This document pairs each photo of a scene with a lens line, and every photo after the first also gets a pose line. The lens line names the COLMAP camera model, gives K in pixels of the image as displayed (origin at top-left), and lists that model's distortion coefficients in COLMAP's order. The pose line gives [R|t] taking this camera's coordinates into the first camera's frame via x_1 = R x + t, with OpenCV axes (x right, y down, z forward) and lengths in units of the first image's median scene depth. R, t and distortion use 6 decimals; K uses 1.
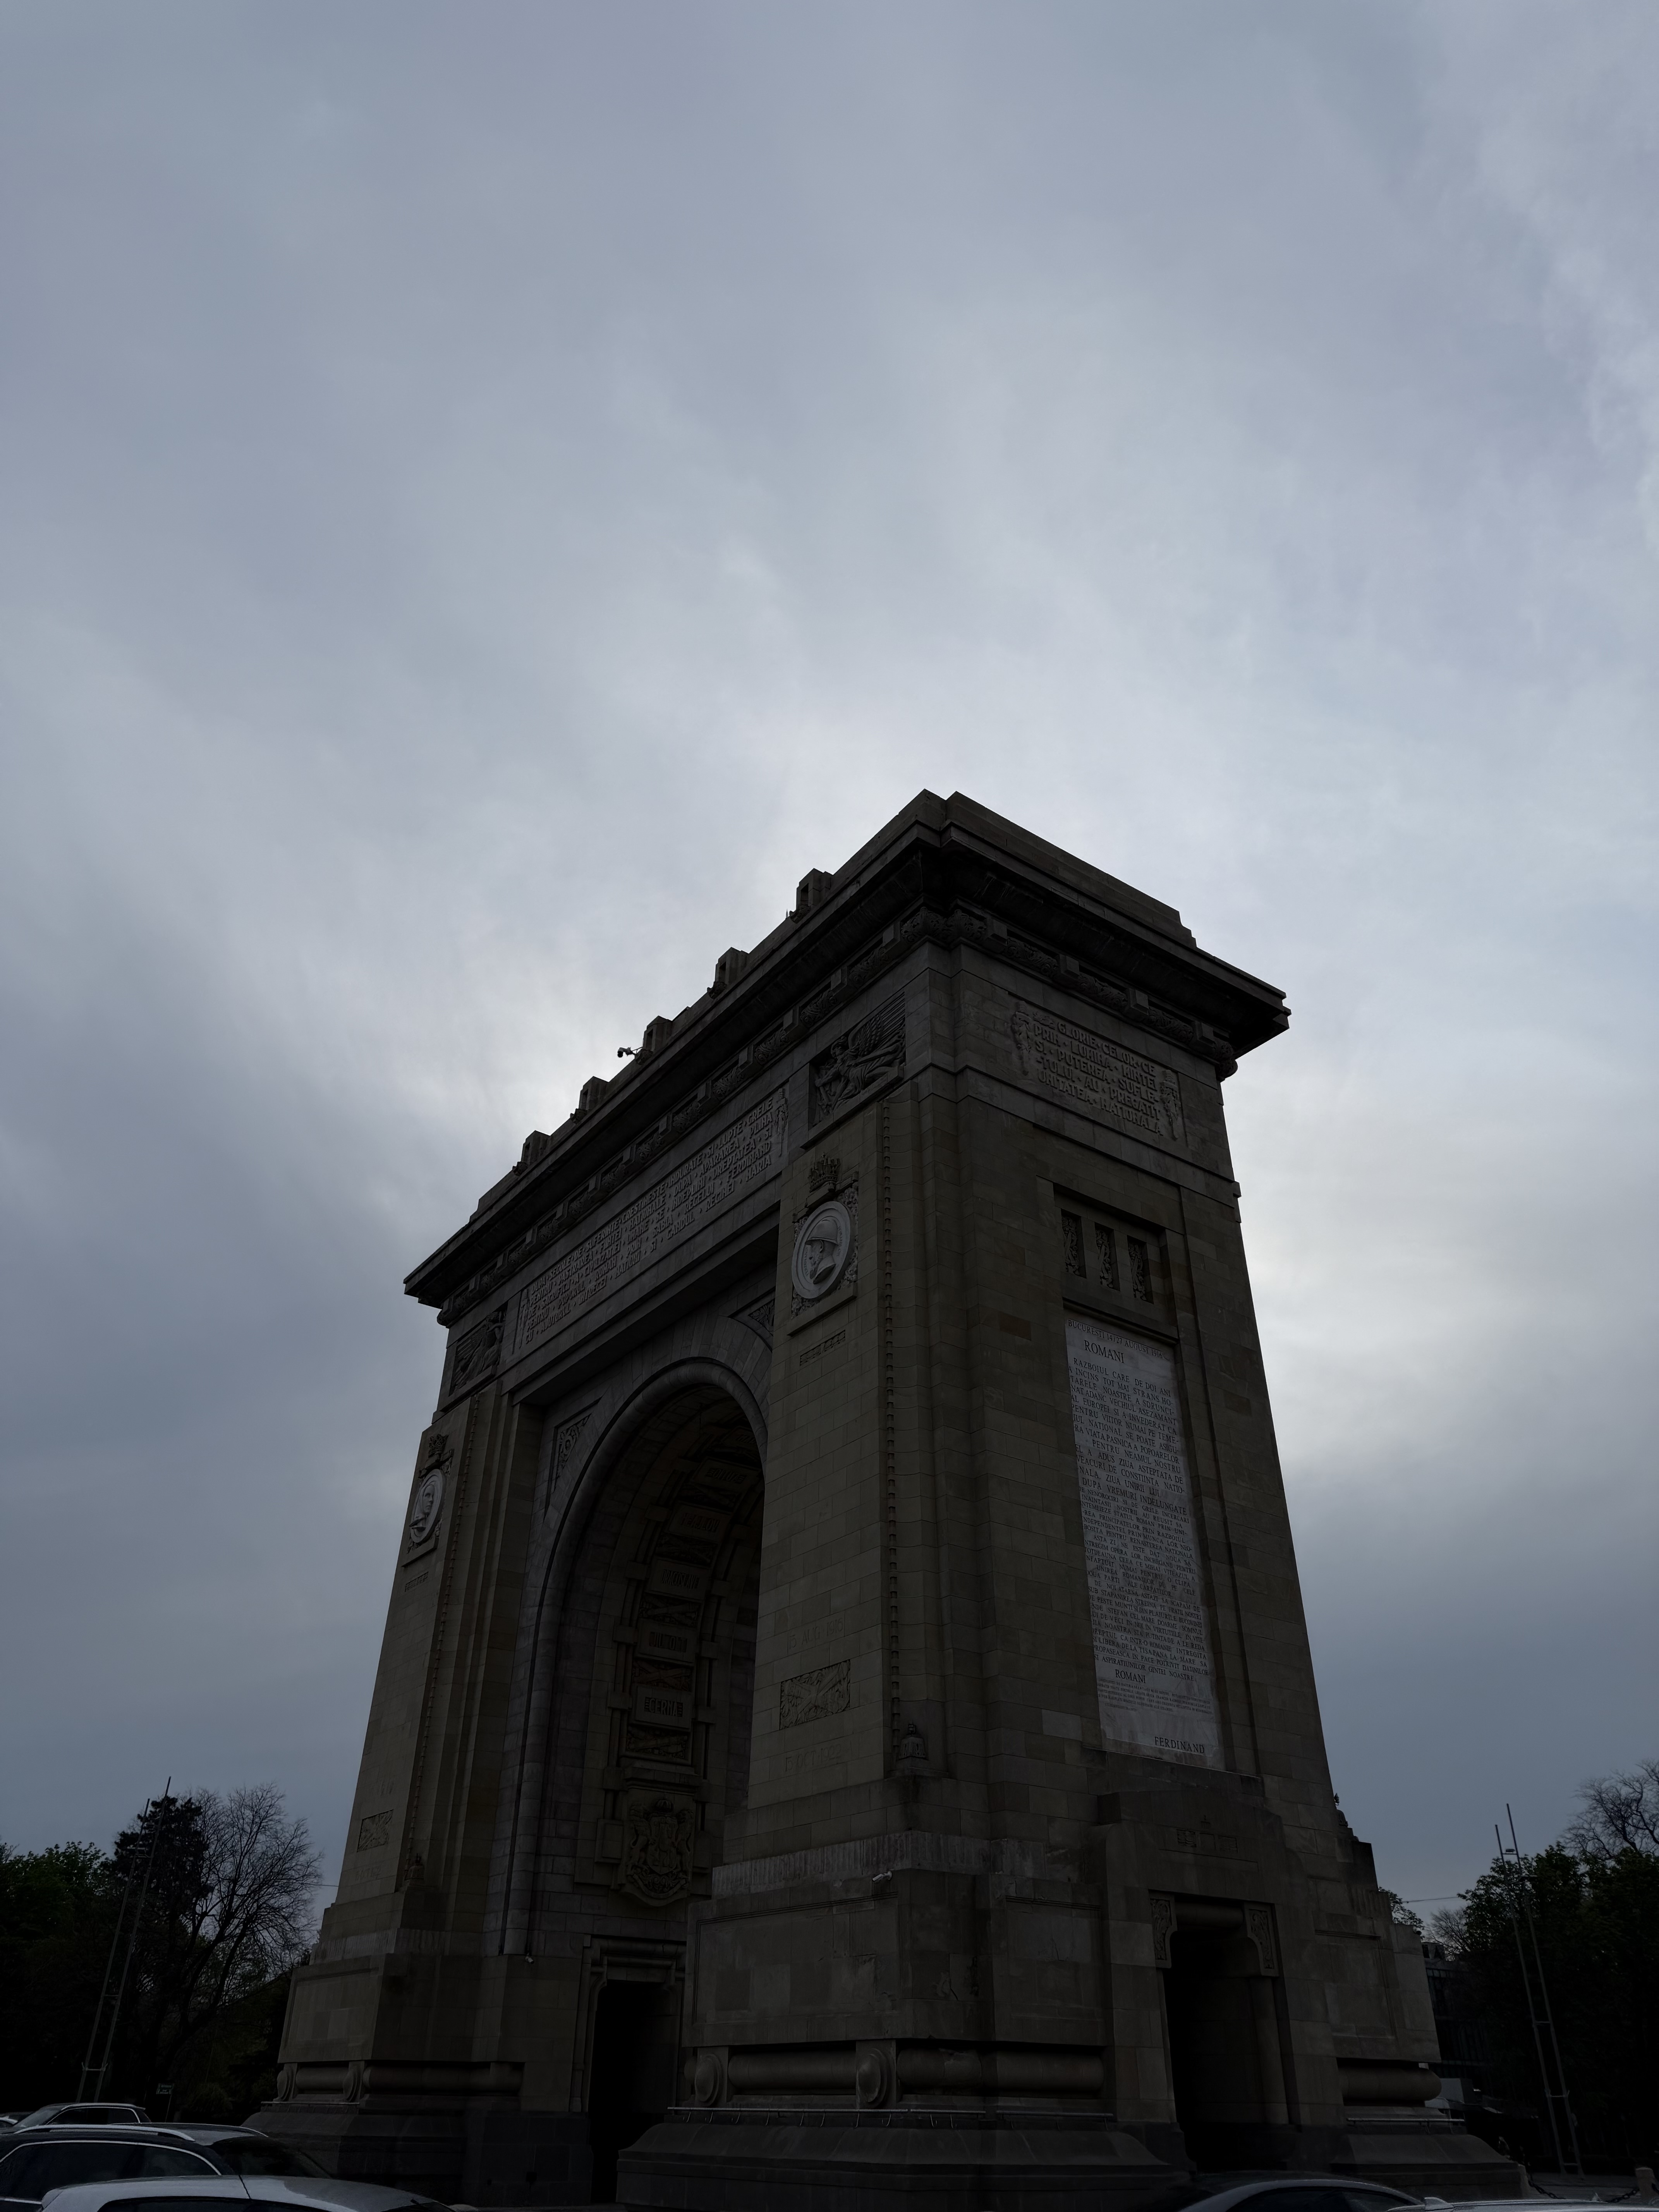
lens RADIAL K [[1522.2, 0, 815.6], [0, 1522.2, 1108.1], [0, 0, 1]] dist [0.162965, -0.343139]
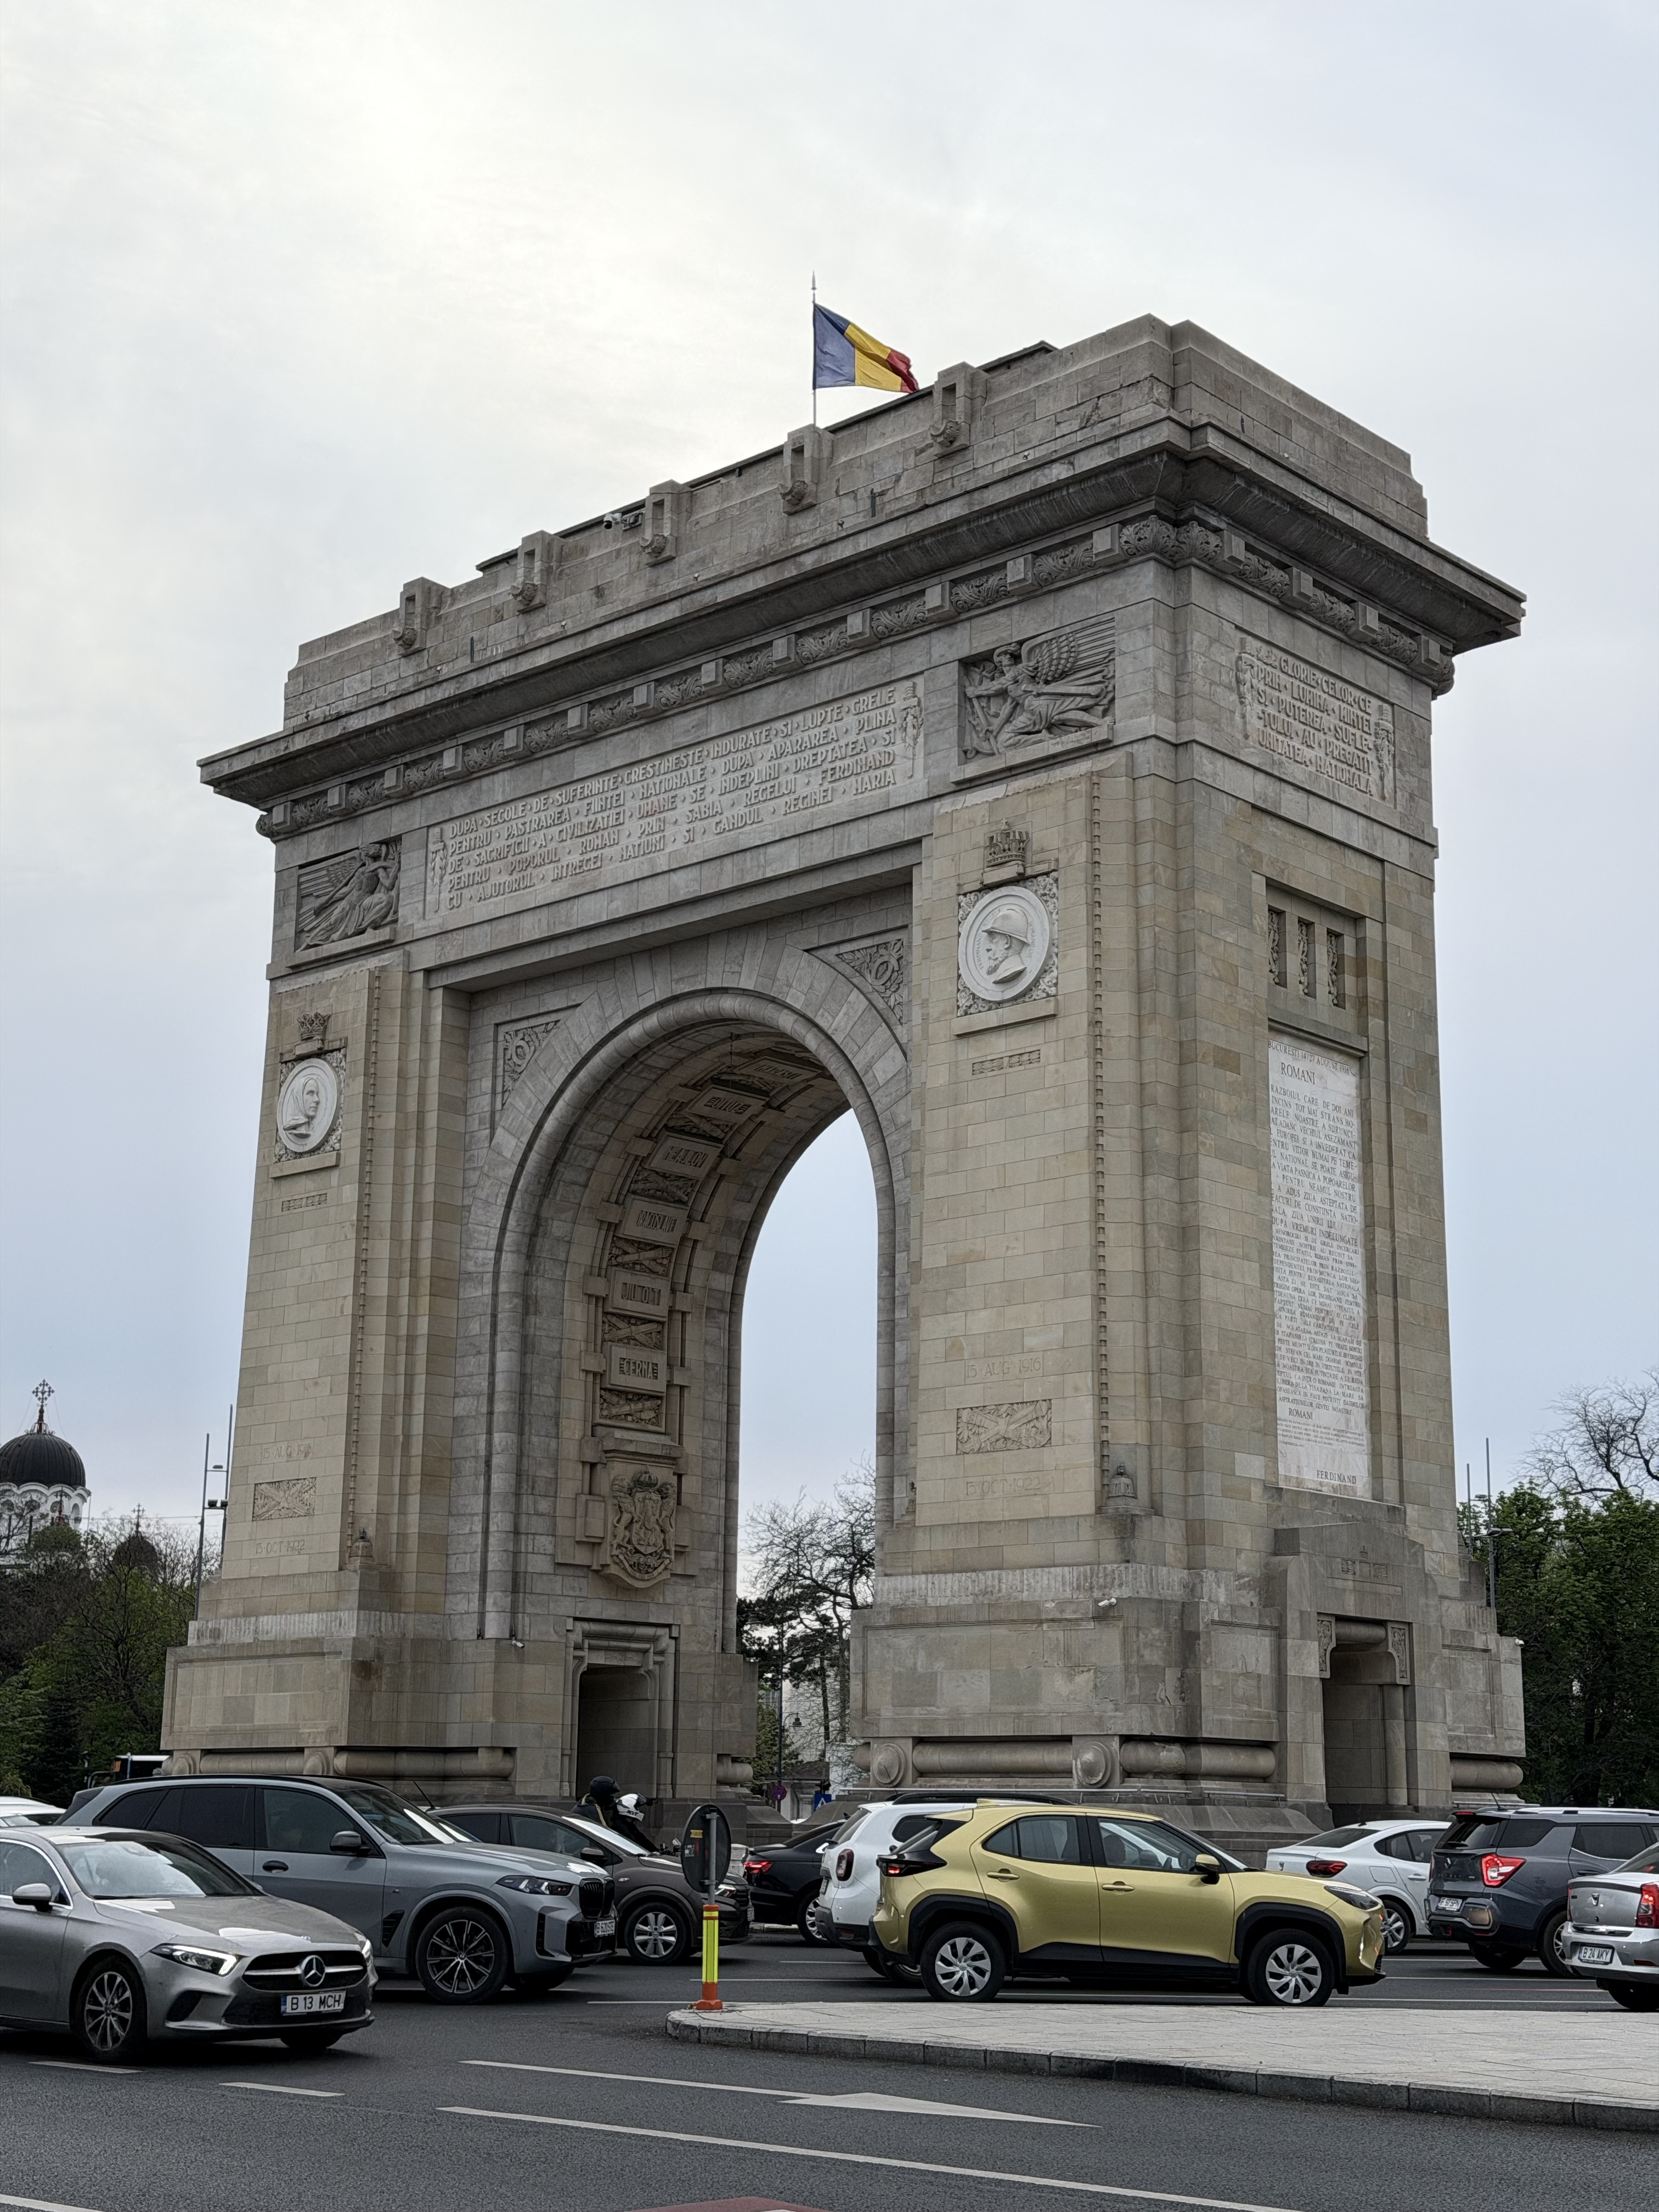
lens RADIAL K [[3032.5, 0, 829.5], [0, 3032.5, 1106.0], [0, 0, 1]] dist [0.124782, 0.030071]
pose [[0.977394, 0.046931, 0.206154, -0.386004], [-0.114502, 0.937181, 0.329516, -0.327596], [-0.177739, -0.345672, 0.921368, -0.519881]]
